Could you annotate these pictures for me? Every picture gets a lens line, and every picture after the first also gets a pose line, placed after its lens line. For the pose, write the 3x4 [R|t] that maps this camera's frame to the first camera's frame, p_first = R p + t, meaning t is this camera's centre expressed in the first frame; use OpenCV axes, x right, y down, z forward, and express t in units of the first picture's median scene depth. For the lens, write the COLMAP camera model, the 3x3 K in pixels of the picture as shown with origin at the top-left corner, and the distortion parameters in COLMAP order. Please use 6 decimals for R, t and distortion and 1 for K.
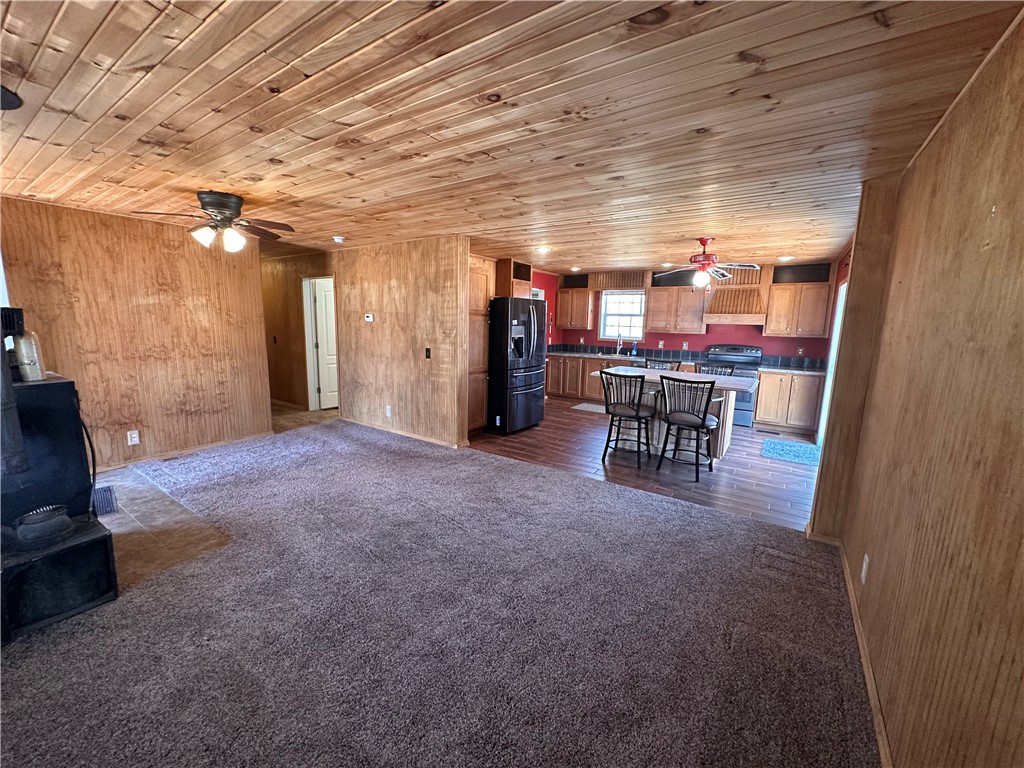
lens RADIAL K [[409.0, 0, 512.5], [0, 409.0, 387.3], [0, 0, 1]] dist [-0.002078, 0.000150]
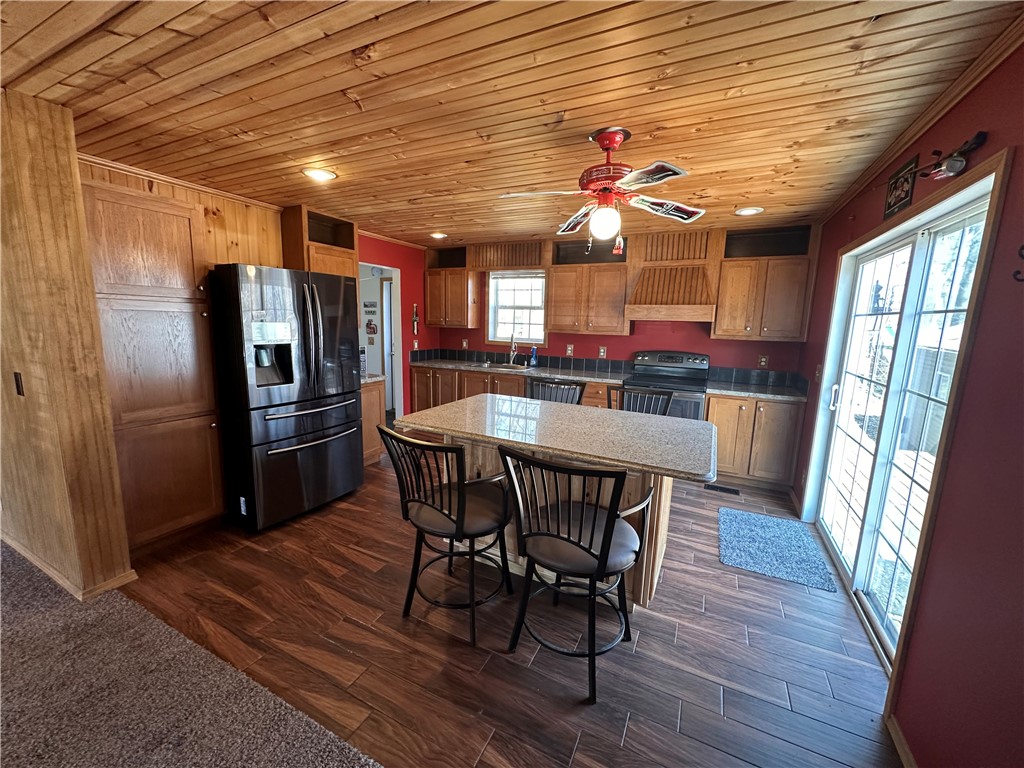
lens RADIAL K [[409.0, 0, 511.8], [0, 409.0, 386.7], [0, 0, 1]] dist [-0.002078, 0.000150]
pose [[0.991606, -0.017780, 0.128069, 0.202112], [0.017070, 0.999832, 0.006638, -0.056446], [-0.128165, -0.004396, 0.991743, 0.375363]]
